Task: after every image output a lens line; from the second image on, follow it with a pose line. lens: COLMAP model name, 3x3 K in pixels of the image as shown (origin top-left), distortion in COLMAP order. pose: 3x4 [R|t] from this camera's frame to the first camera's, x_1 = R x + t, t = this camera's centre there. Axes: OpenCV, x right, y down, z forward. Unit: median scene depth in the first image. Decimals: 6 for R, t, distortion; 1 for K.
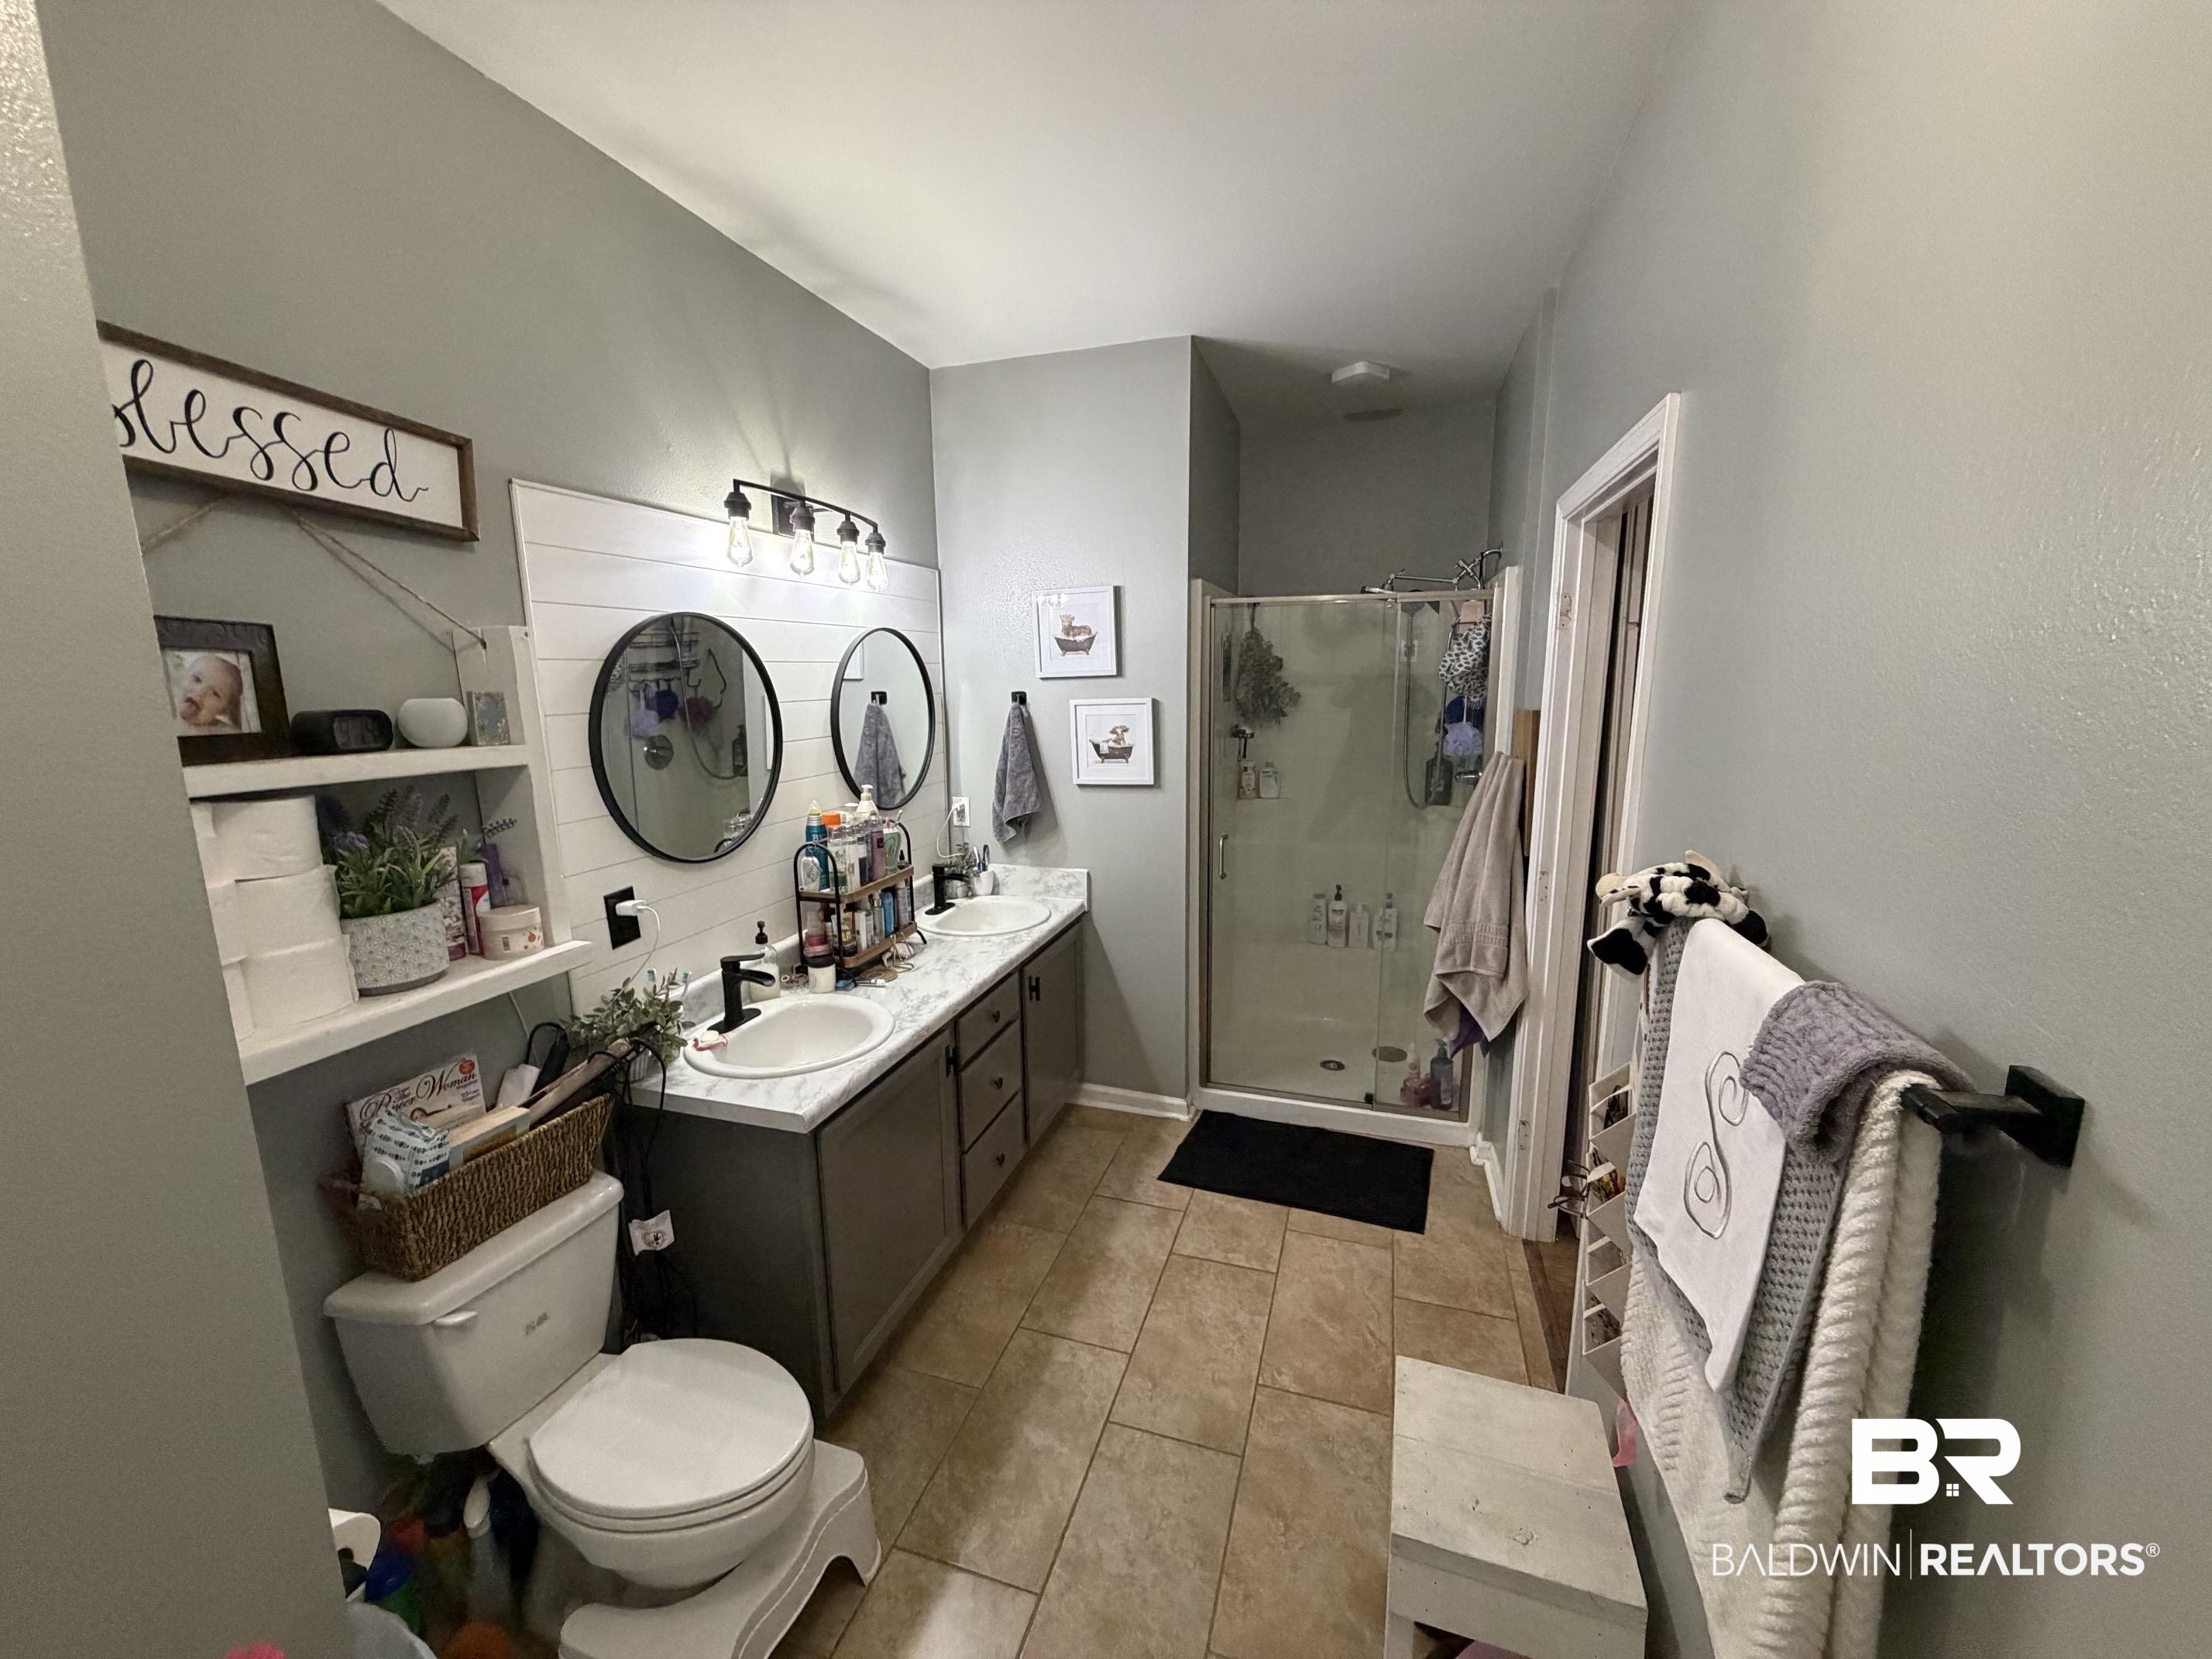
lens RADIAL K [[883.0, 0, 1107.2], [0, 883.0, 827.3], [0, 0, 1]] dist [0.003591, 0.000095]
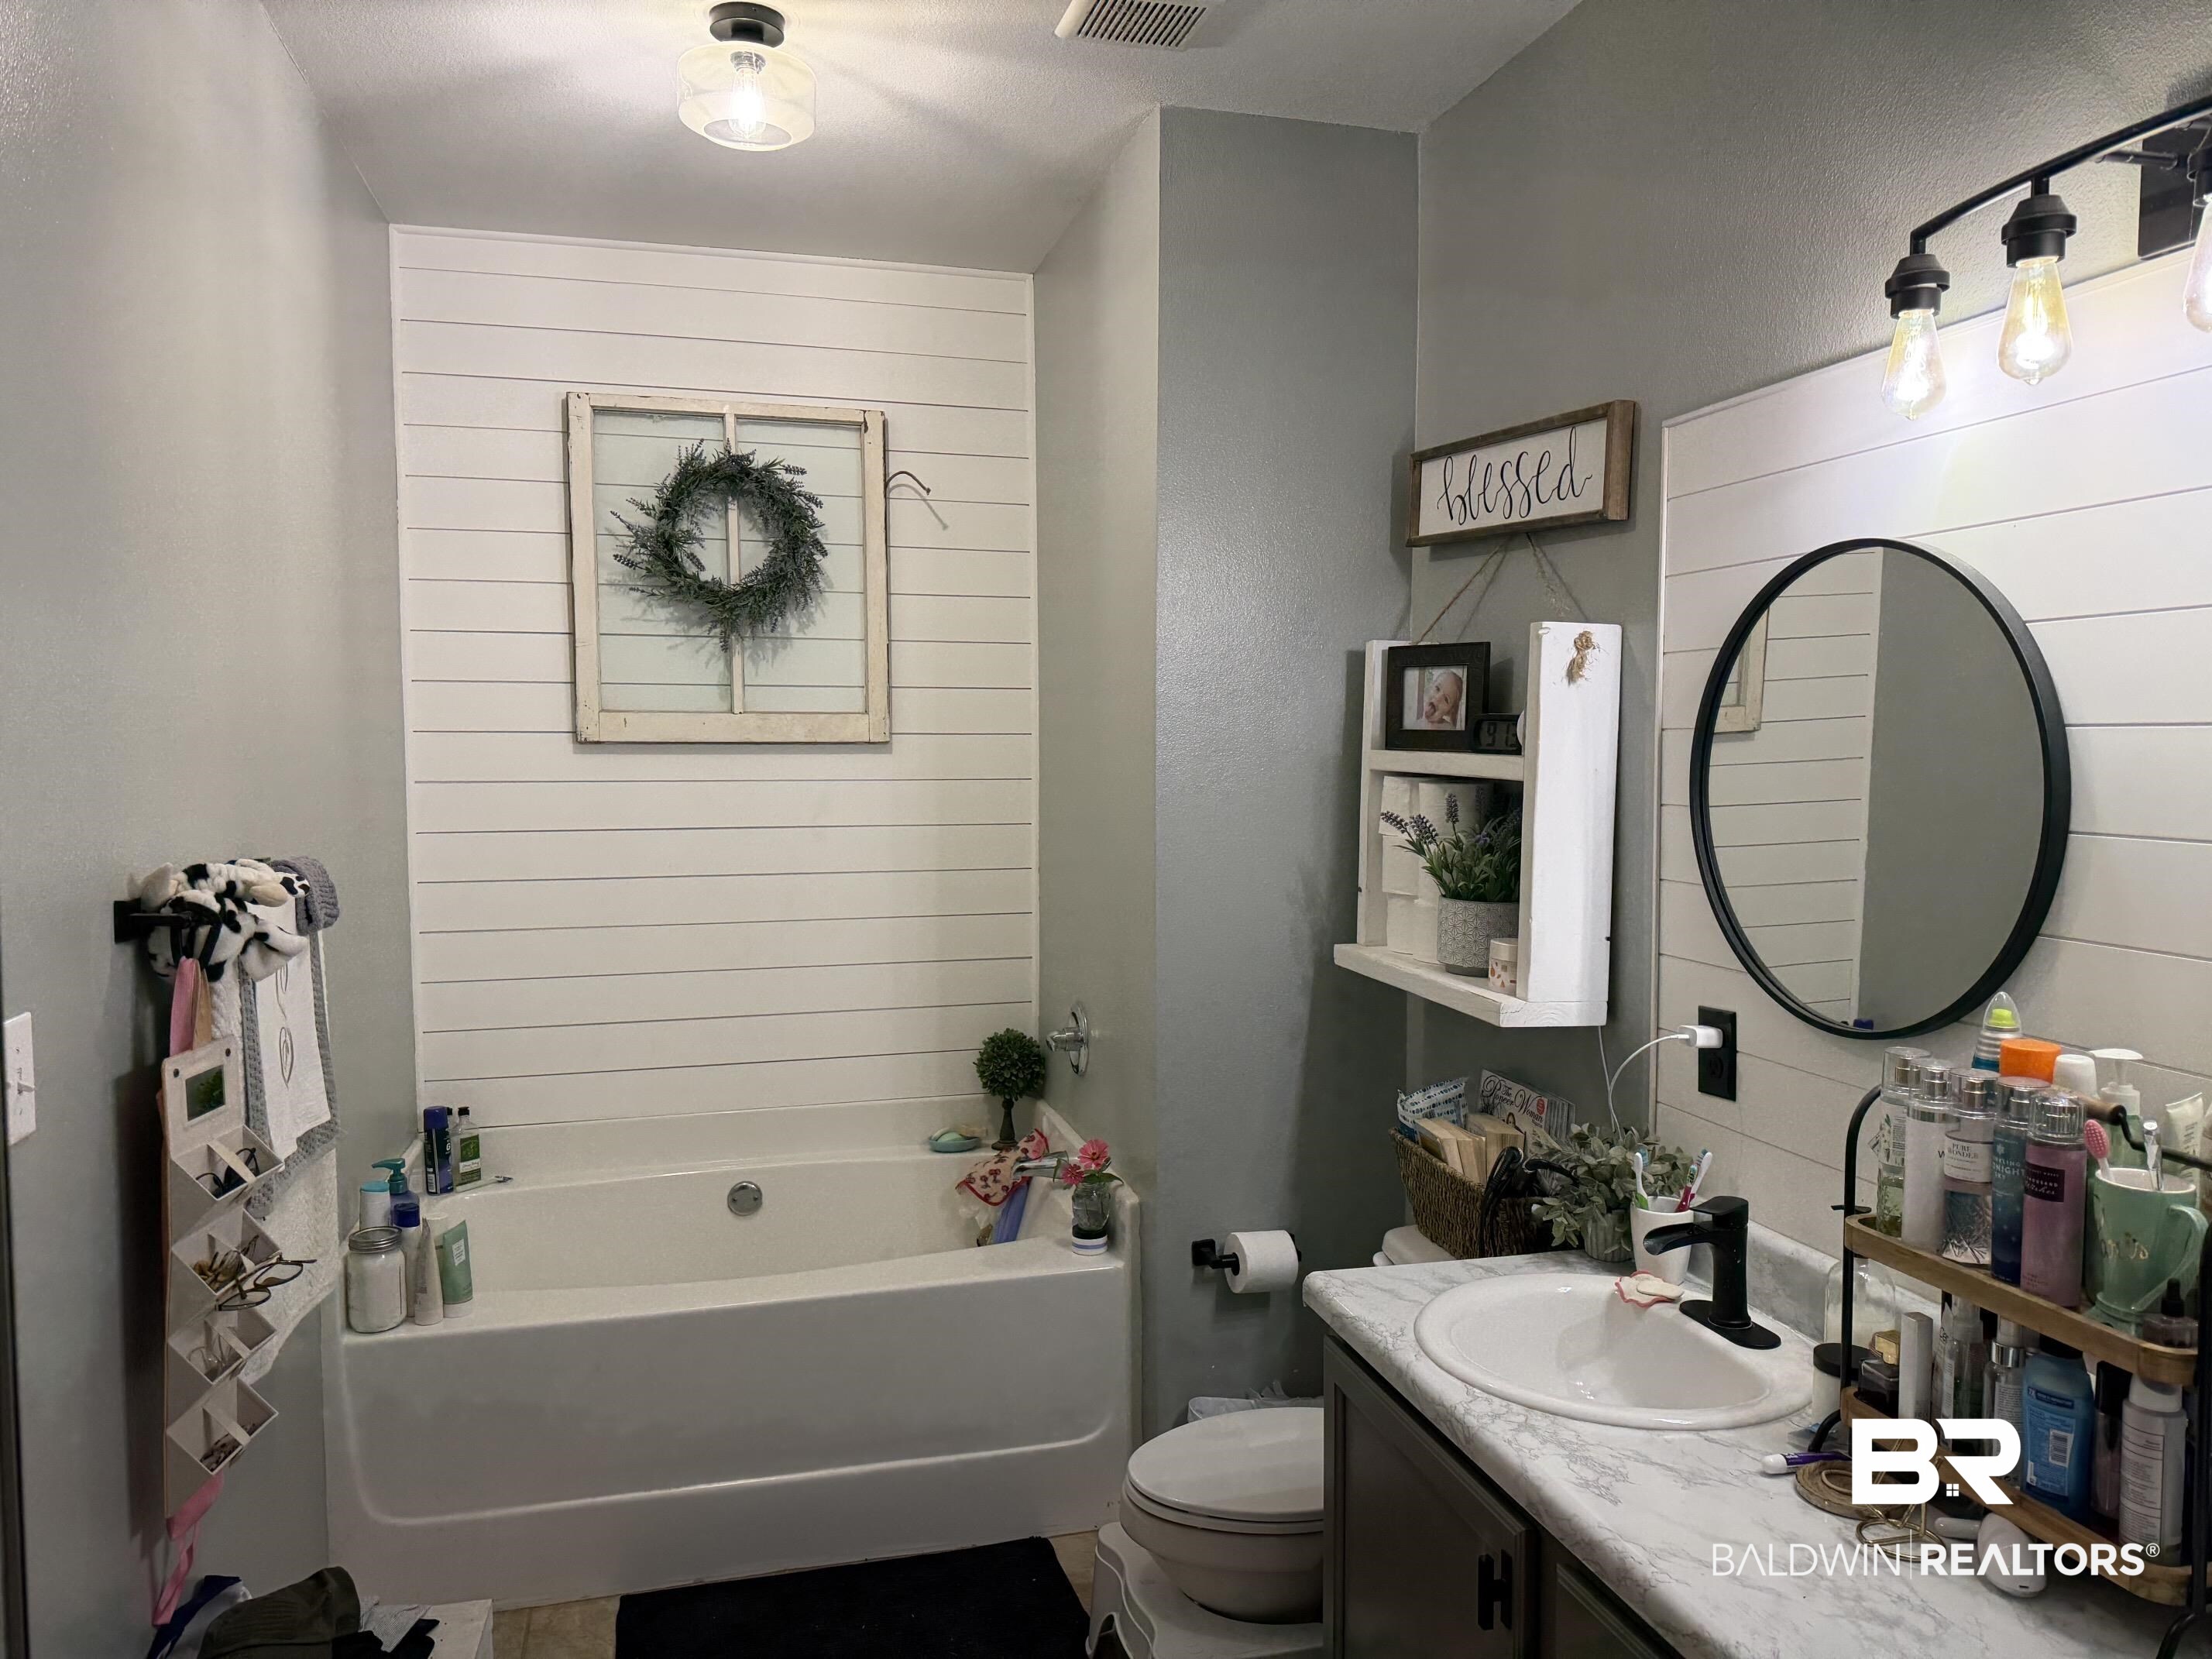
lens RADIAL K [[1547.6, 0, 1107.7], [0, 1547.6, 839.9], [0, 0, 1]] dist [0.059079, -0.010231]
pose [[-0.843914, 0.048286, -0.534301, 0.582698], [-0.082708, 0.972324, 0.218506, -0.363758], [0.530064, 0.228592, -0.816565, 2.360092]]
